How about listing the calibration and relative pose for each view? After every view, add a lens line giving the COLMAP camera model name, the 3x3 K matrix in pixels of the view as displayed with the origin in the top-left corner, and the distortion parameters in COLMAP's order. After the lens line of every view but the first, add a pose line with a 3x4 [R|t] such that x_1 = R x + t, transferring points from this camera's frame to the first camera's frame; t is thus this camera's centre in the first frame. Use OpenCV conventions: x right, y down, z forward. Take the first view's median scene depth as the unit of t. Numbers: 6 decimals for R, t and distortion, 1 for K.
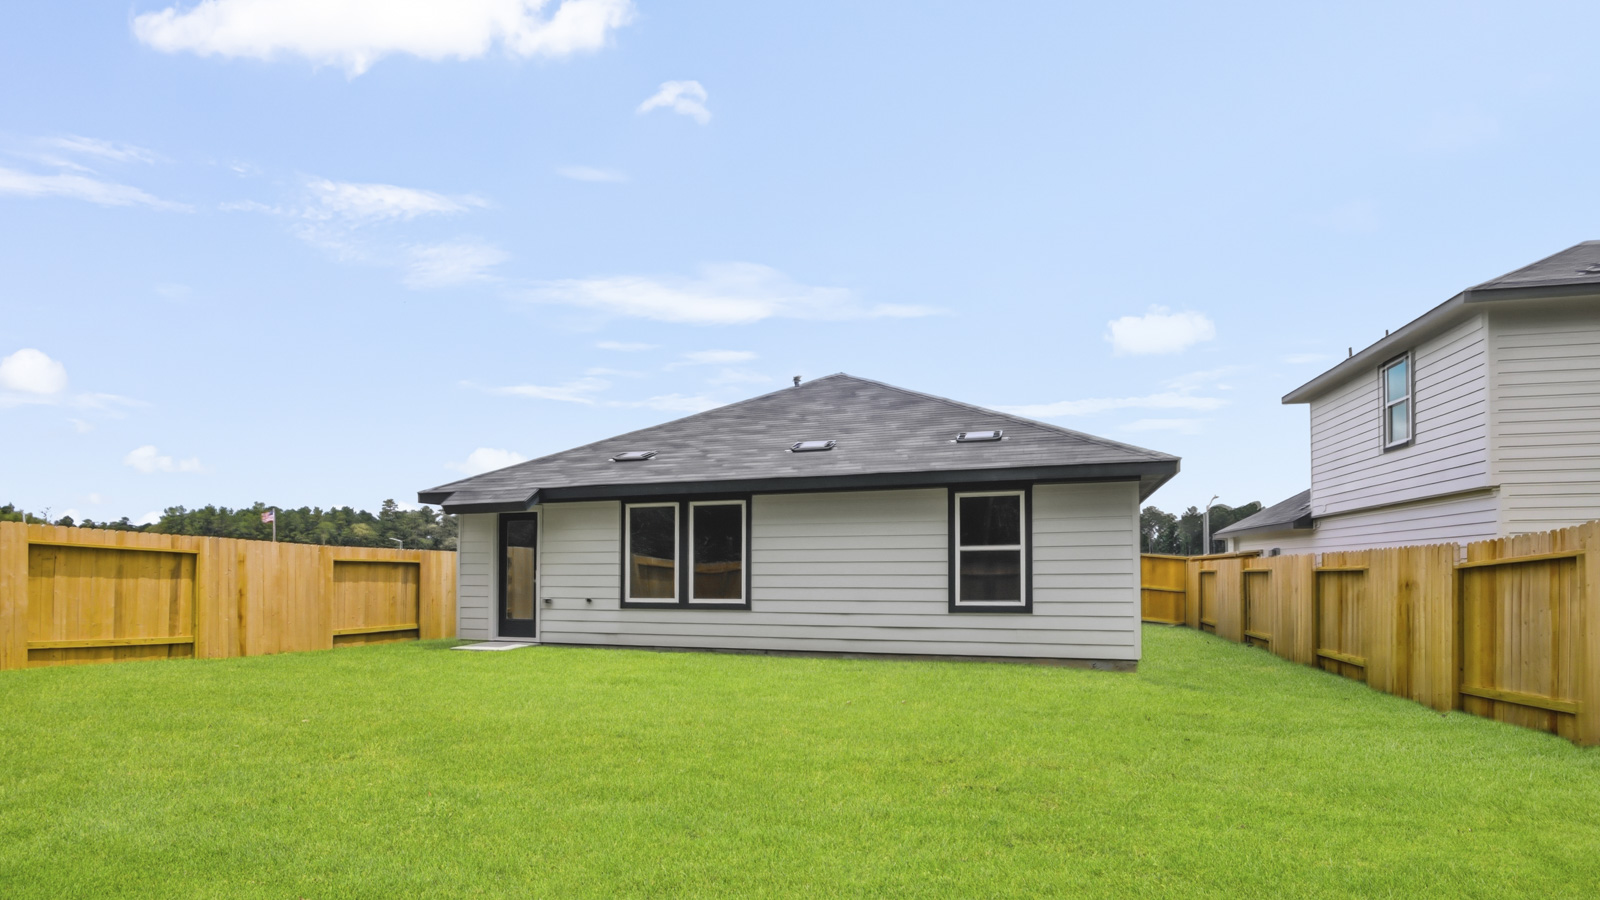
lens RADIAL K [[781.0, 0, 796.8], [0, 781.0, 555.8], [0, 0, 1]] dist [-0.001724, -0.000138]
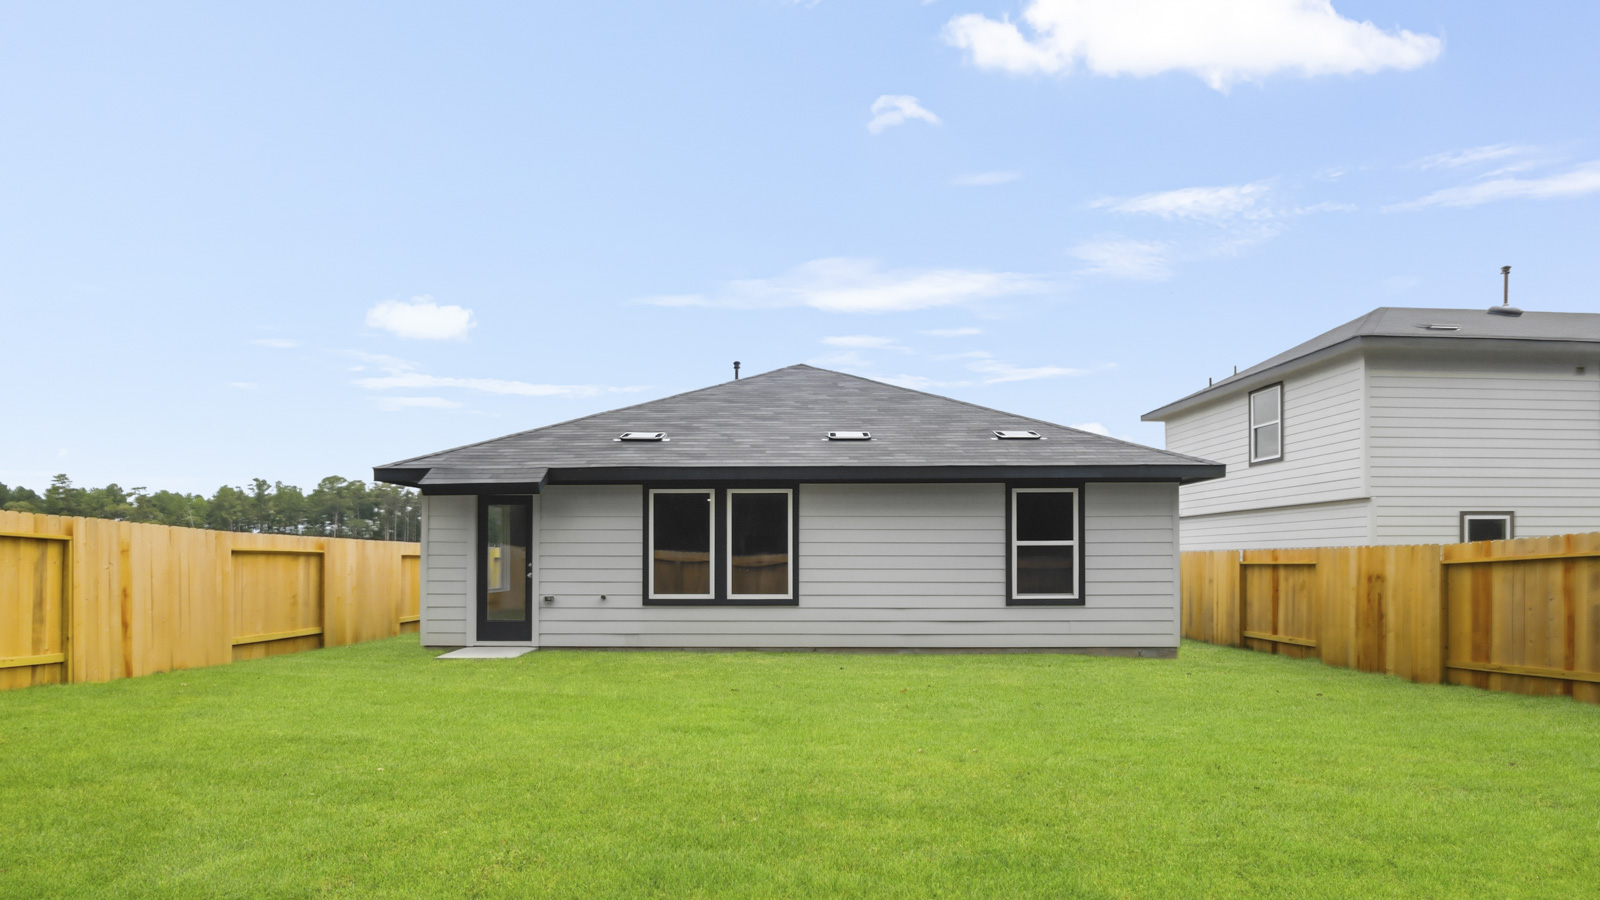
lens RADIAL K [[751.1, 0, 795.5], [0, 751.1, 543.3], [0, 0, 1]] dist [0.000641, 0.000614]
pose [[0.954944, 0.010132, 0.296612, -0.323604], [-0.008463, 0.999940, -0.006908, 0.000185], [-0.296665, 0.004087, 0.954973, 0.130330]]
